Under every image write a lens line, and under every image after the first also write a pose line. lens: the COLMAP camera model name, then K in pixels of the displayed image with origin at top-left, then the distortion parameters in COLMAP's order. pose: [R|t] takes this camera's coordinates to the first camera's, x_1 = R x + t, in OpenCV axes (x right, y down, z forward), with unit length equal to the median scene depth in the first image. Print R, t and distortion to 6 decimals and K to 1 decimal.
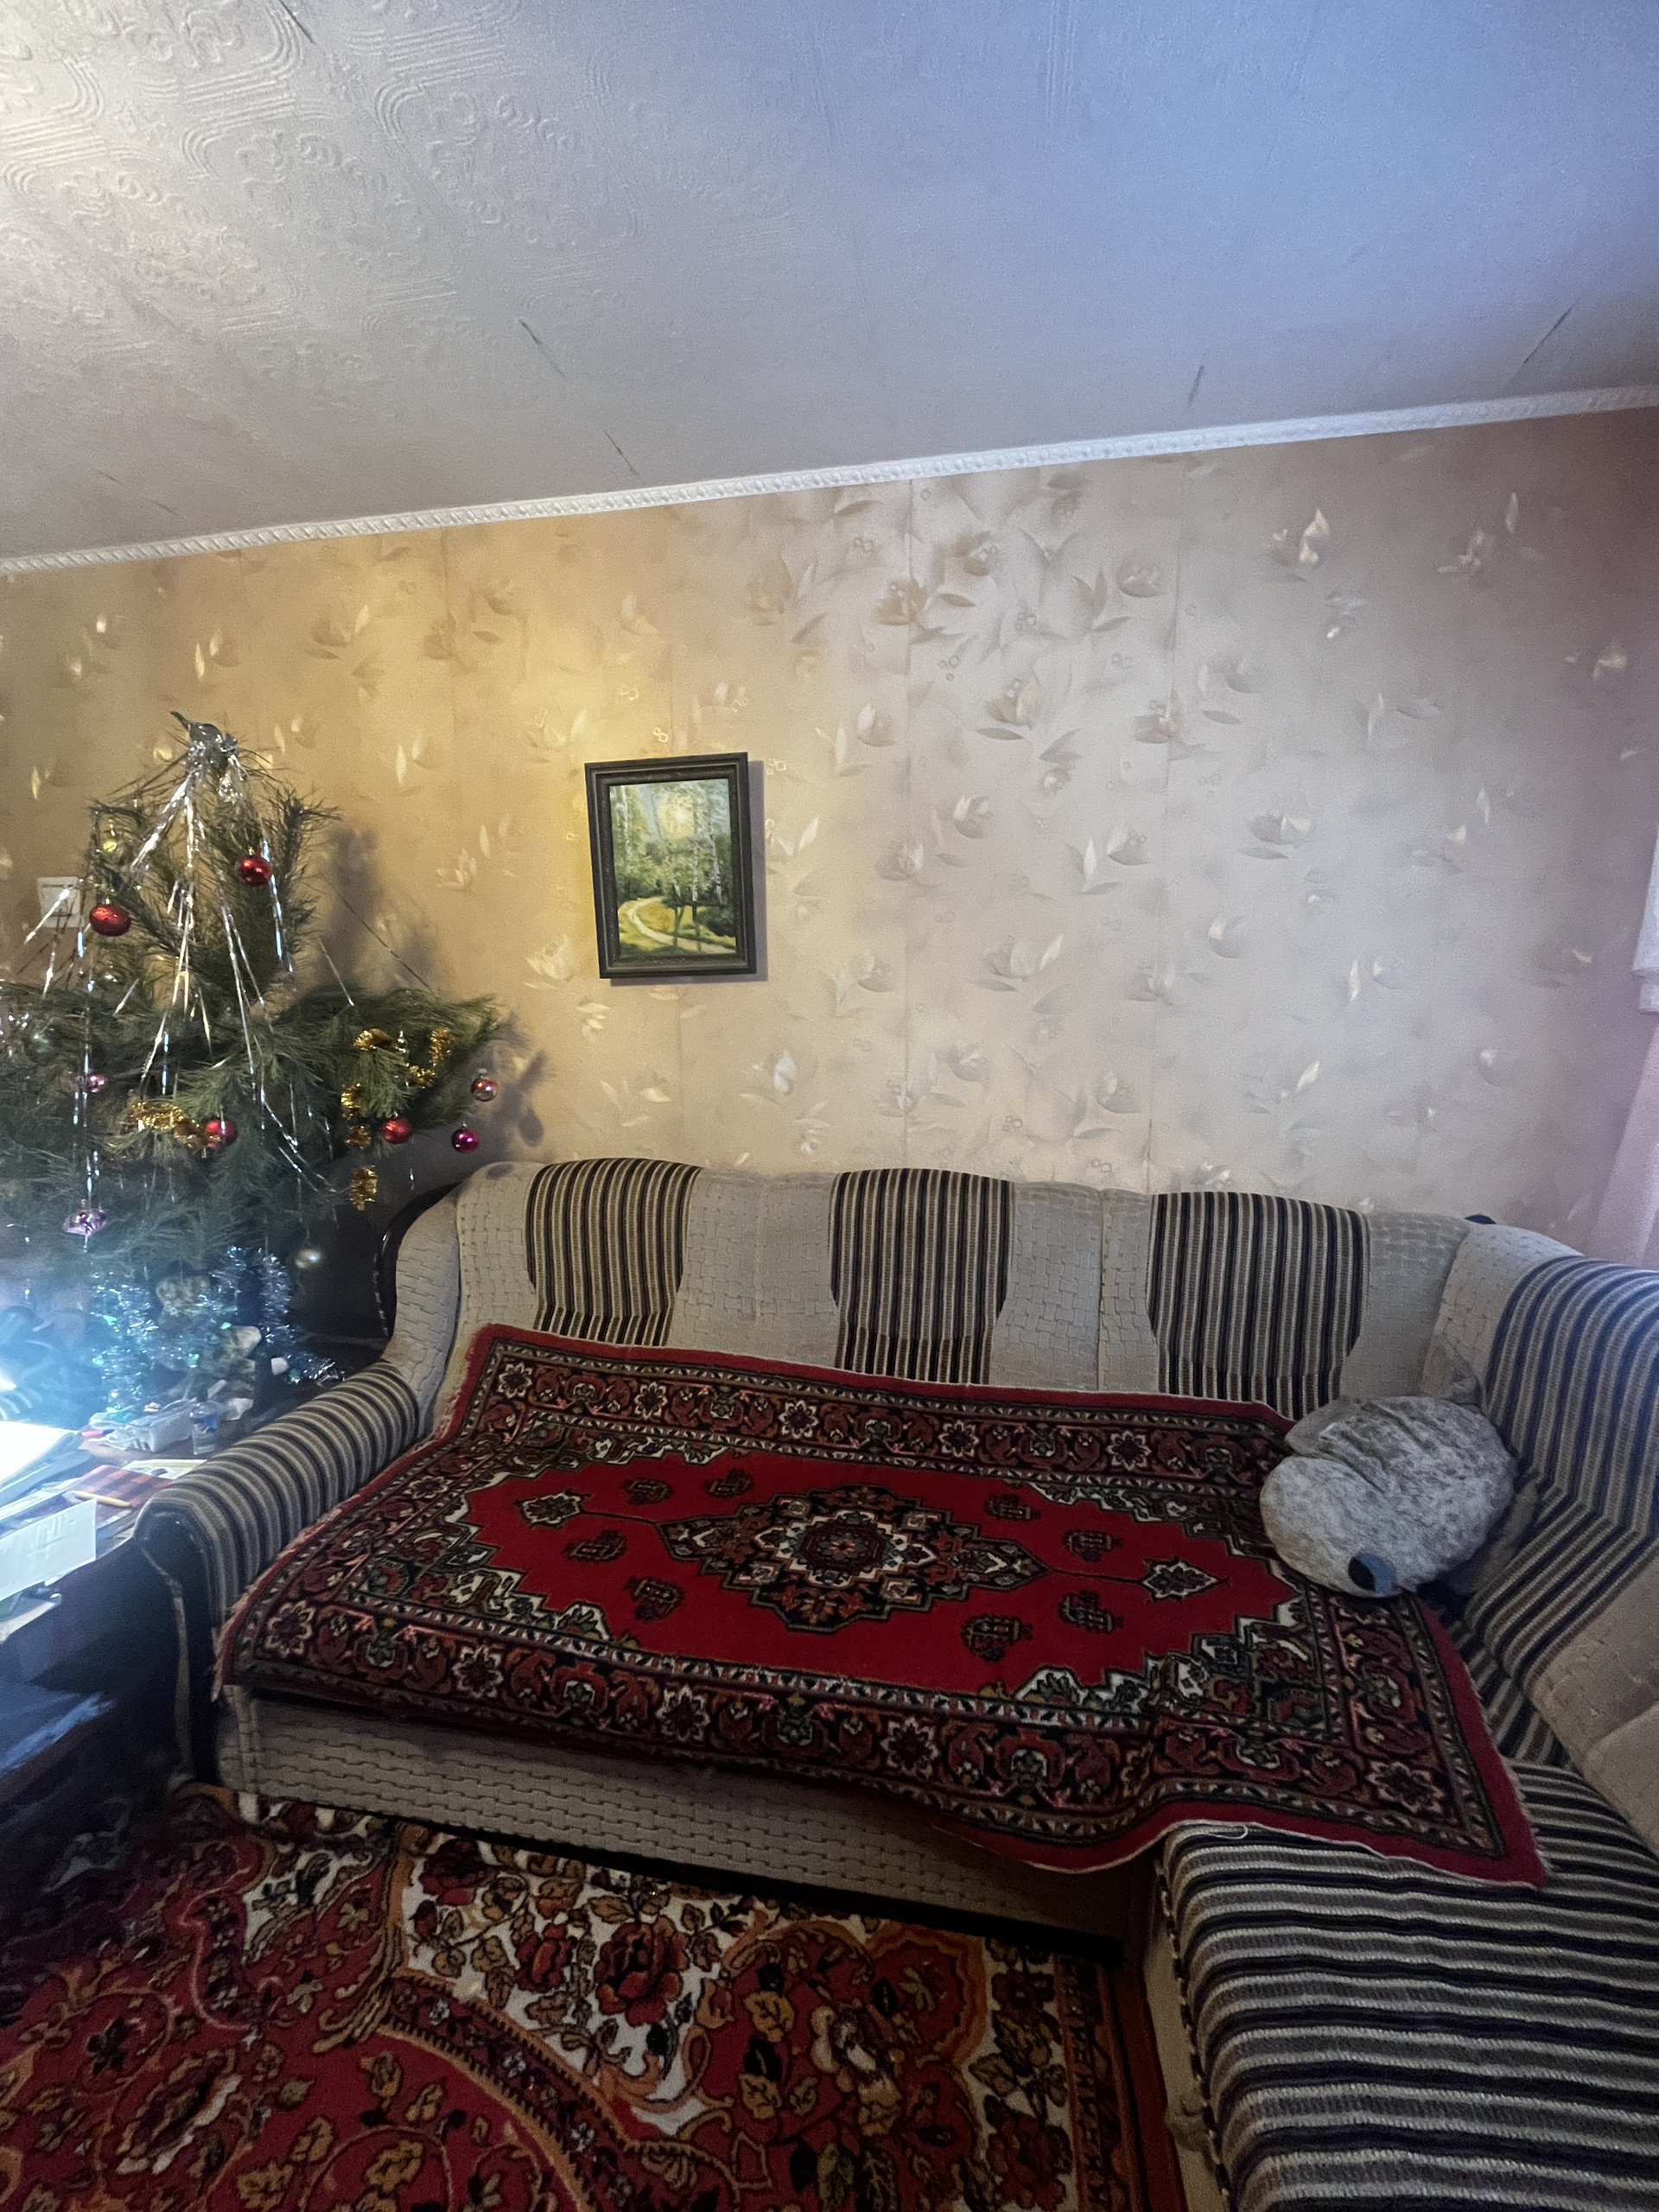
lens RADIAL K [[887.5, 0, 825.9], [0, 887.5, 1109.6], [0, 0, 1]] dist [-0.001938, -0.001349]
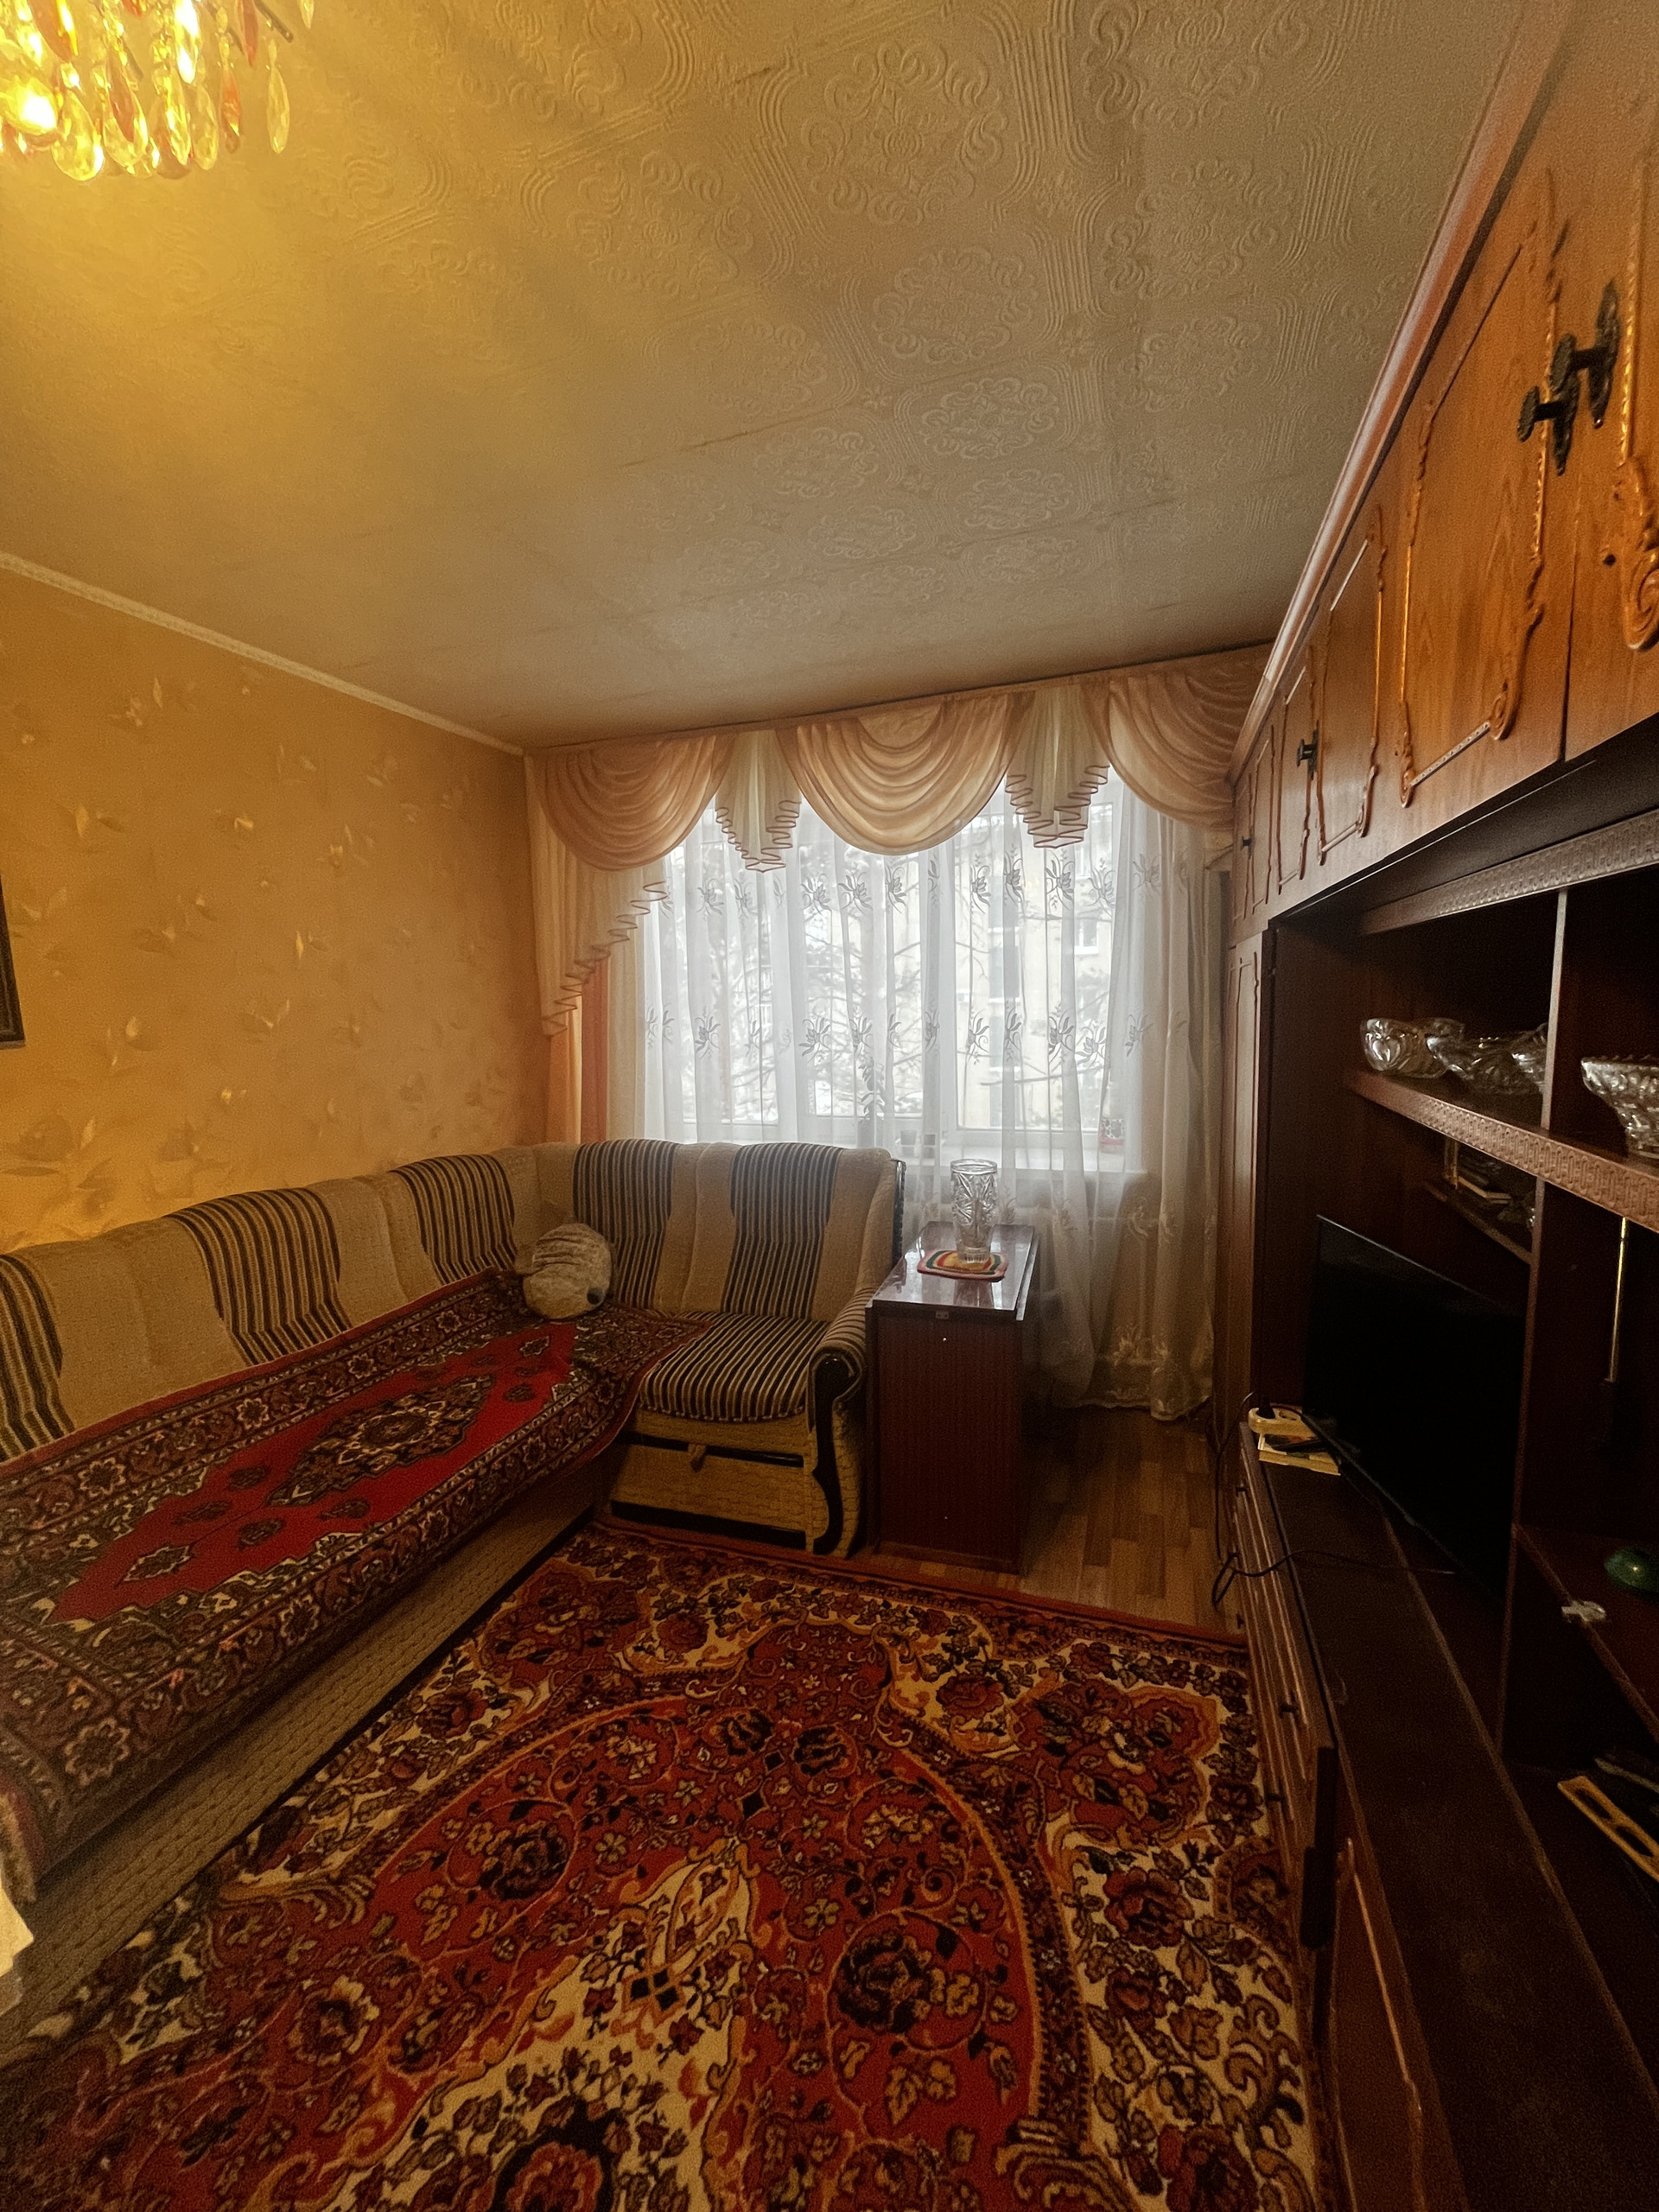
lens RADIAL K [[887.5, 0, 882.3], [0, 887.5, 1112.1], [0, 0, 1]] dist [-0.001938, -0.001349]
pose [[0.109284, -0.130200, 0.985447, -1.377205], [0.168572, 0.979452, 0.110714, -0.038622], [-0.979612, 0.154019, 0.128987, -0.035397]]
